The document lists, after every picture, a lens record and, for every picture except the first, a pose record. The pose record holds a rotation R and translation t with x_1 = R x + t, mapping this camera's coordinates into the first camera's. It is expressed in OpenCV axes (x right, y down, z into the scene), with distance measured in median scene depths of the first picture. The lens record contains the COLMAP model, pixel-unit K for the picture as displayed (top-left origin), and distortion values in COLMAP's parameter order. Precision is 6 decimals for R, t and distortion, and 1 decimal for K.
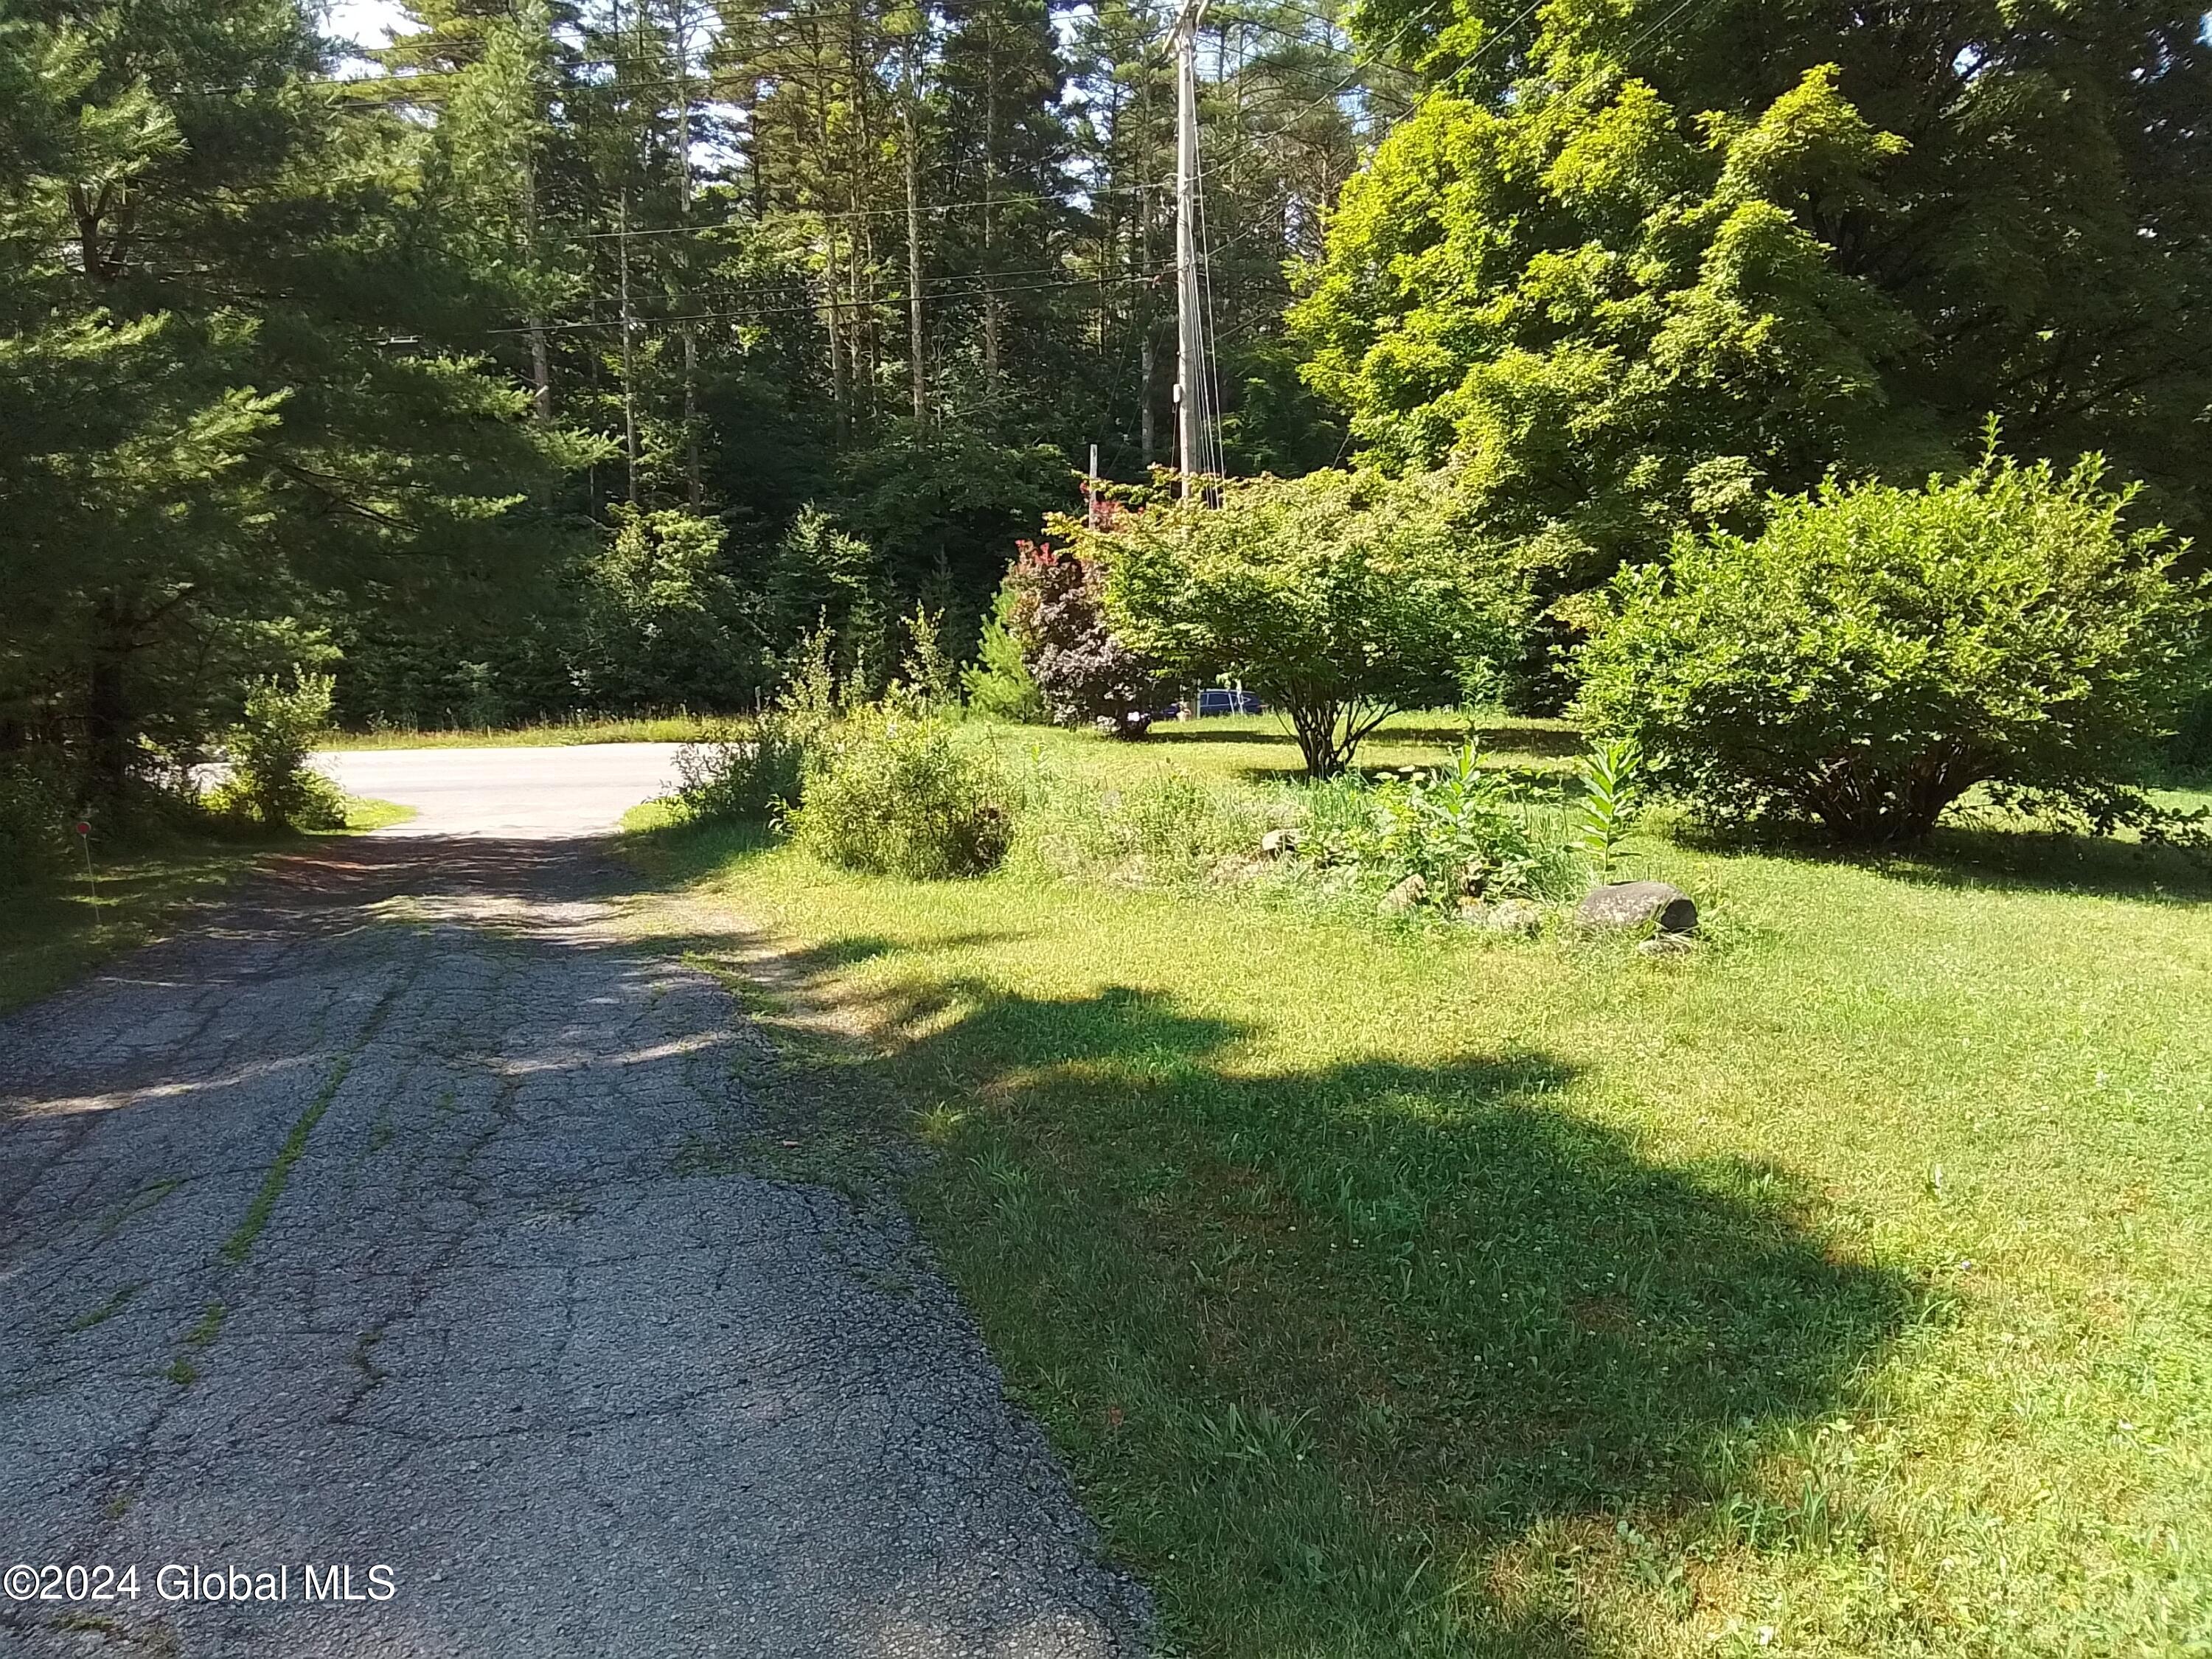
lens RADIAL K [[1552.9, 0, 1110.9], [0, 1552.9, 829.8], [0, 0, 1]] dist [0.037209, -0.018136]
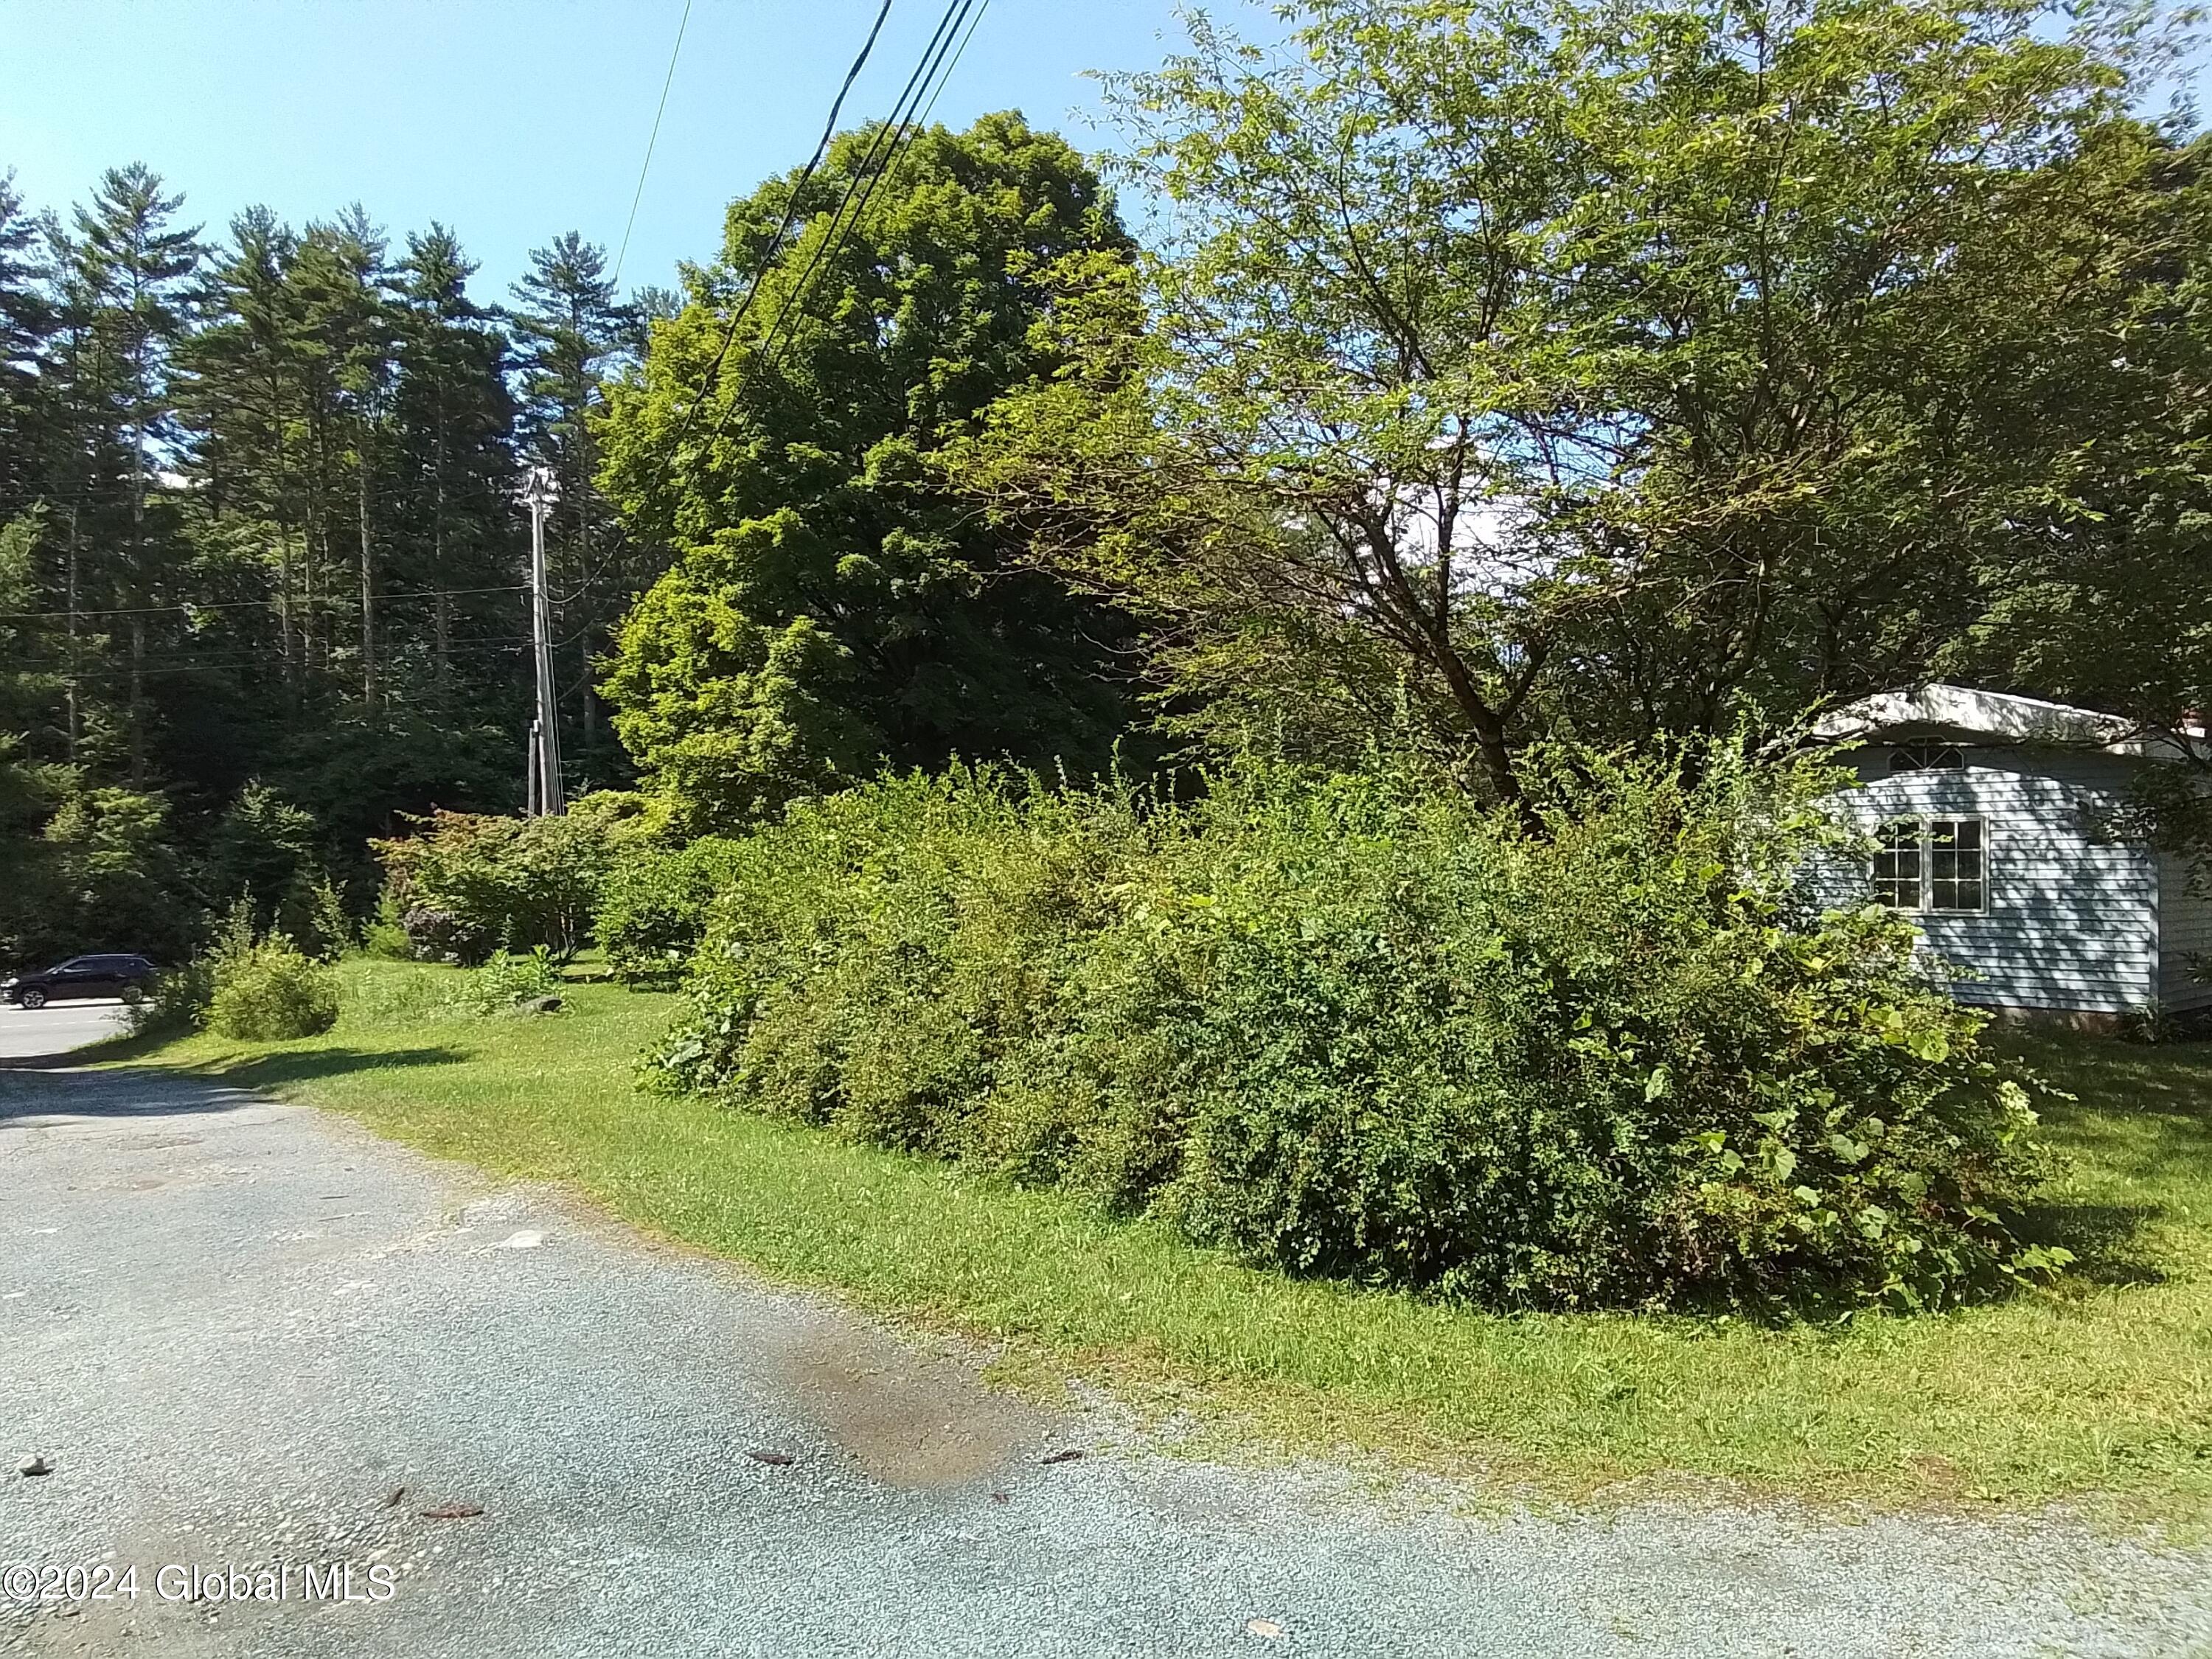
lens RADIAL K [[1552.9, 0, 1099.9], [0, 1552.9, 826.5], [0, 0, 1]] dist [0.037209, -0.018136]
pose [[0.956261, -0.008508, 0.292390, 0.061590], [0.053986, 0.987539, -0.147827, 0.025406], [-0.287488, 0.157146, 0.944804, -0.251546]]
